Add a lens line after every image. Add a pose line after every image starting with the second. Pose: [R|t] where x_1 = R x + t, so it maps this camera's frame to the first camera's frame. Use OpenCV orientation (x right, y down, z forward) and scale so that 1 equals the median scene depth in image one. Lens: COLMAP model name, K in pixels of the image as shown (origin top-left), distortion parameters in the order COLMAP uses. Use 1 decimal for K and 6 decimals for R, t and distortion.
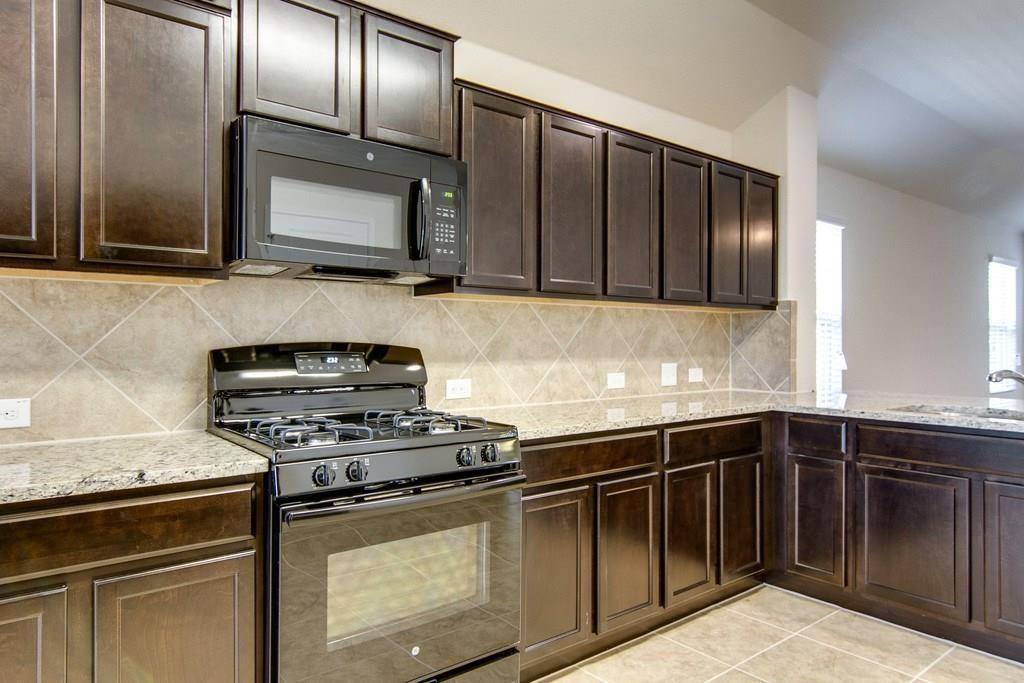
lens RADIAL K [[676.9, 0, 512.5], [0, 676.9, 339.2], [0, 0, 1]] dist [-0.001800, 0.001393]
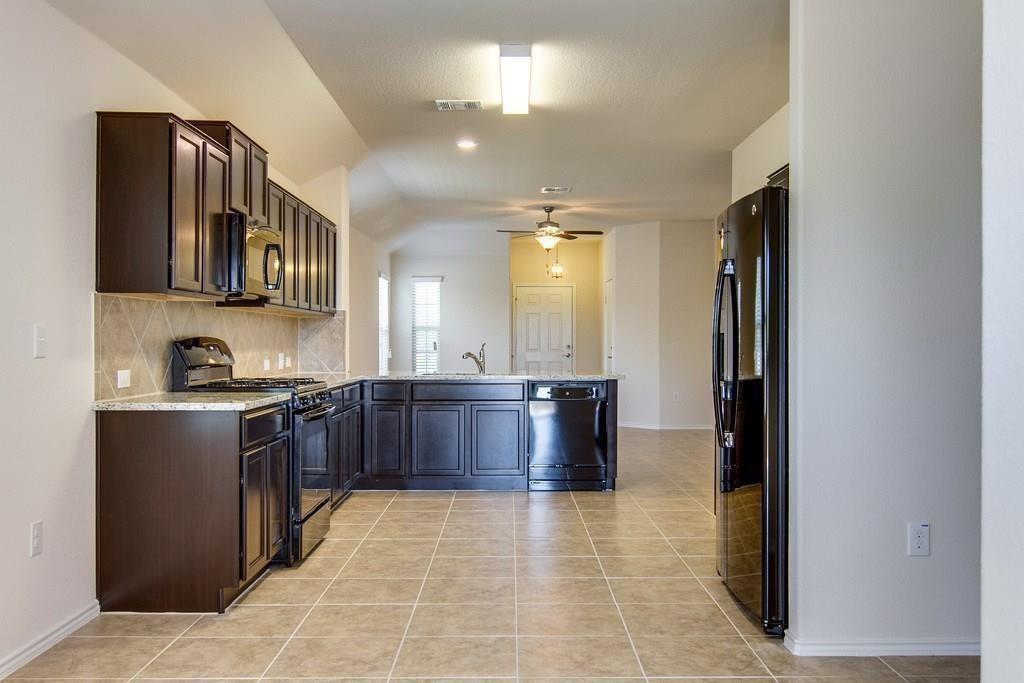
lens RADIAL K [[921.6, 0, 512.1], [0, 921.6, 340.1], [0, 0, 1]] dist [-0.009963, 0.001022]
pose [[0.636640, -0.002347, 0.771157, -1.081622], [0.003248, 0.999995, 0.000362, 0.010009], [-0.771154, 0.002274, 0.636644, -0.675361]]
